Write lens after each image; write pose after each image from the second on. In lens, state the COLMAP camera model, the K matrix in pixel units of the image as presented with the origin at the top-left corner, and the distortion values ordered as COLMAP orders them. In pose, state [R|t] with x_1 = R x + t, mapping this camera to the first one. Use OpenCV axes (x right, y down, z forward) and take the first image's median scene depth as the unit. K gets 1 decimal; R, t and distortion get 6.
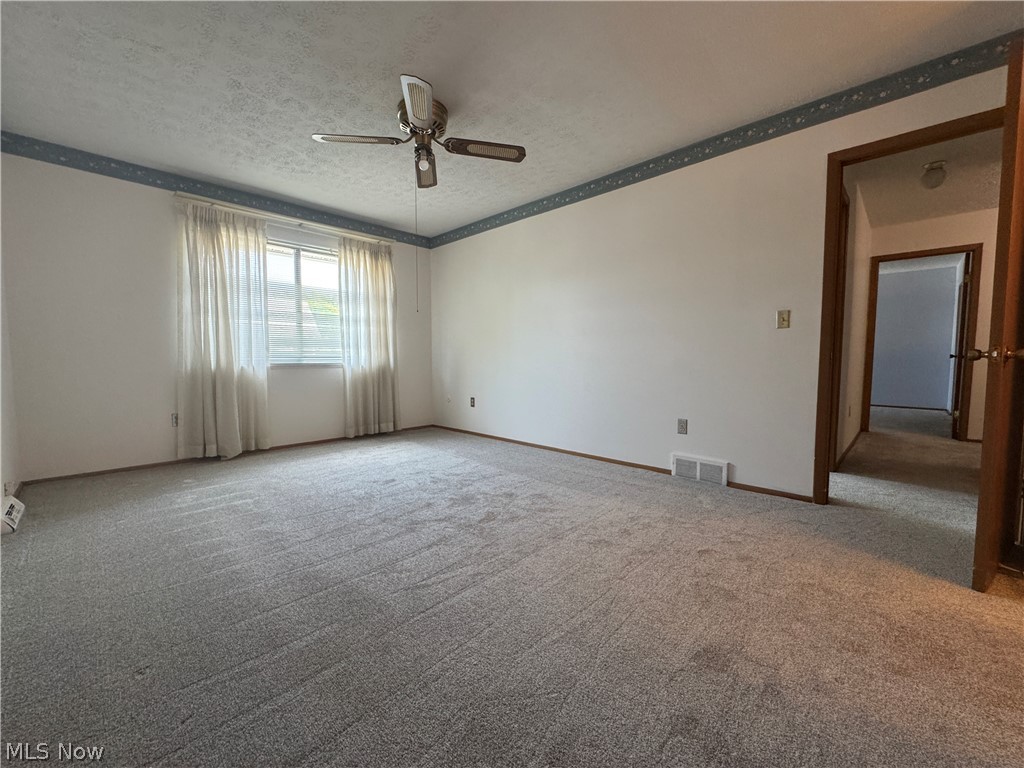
lens RADIAL K [[408.5, 0, 511.3], [0, 408.5, 384.5], [0, 0, 1]] dist [-0.004976, 0.000490]
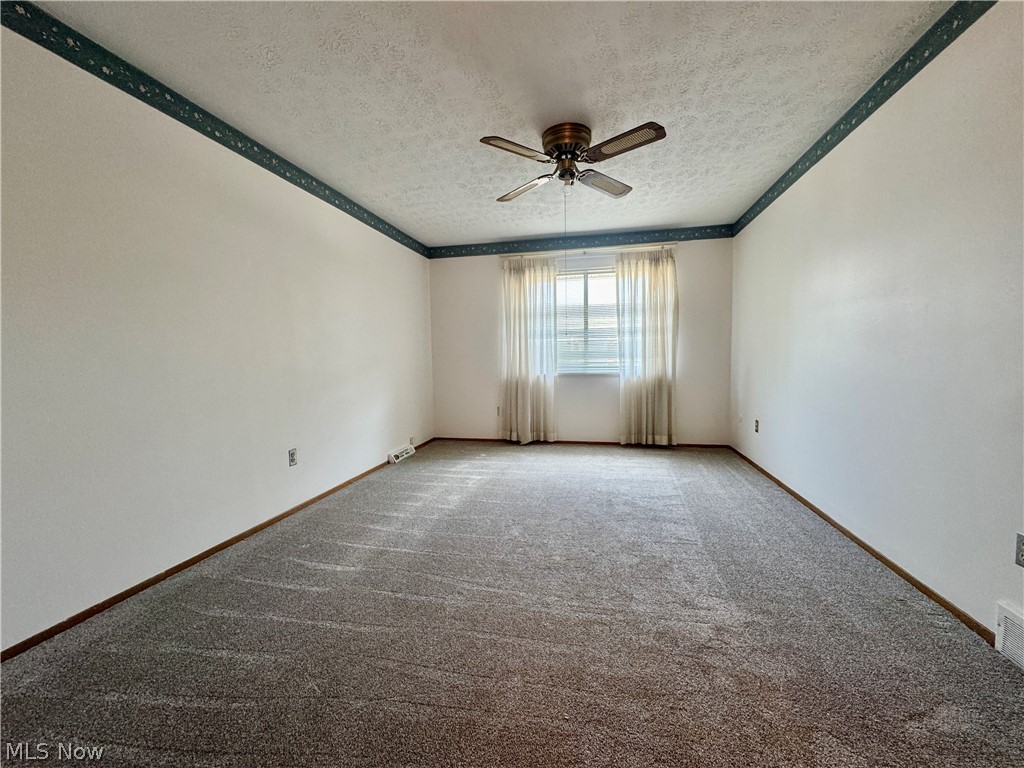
lens RADIAL K [[408.5, 0, 511.3], [0, 408.5, 384.5], [0, 0, 1]] dist [-0.004976, 0.000490]
pose [[0.528793, 0.050845, -0.847226, 0.389128], [-0.037490, 0.998629, 0.036532, -0.058338], [0.847922, 0.012444, 0.529974, 0.233864]]
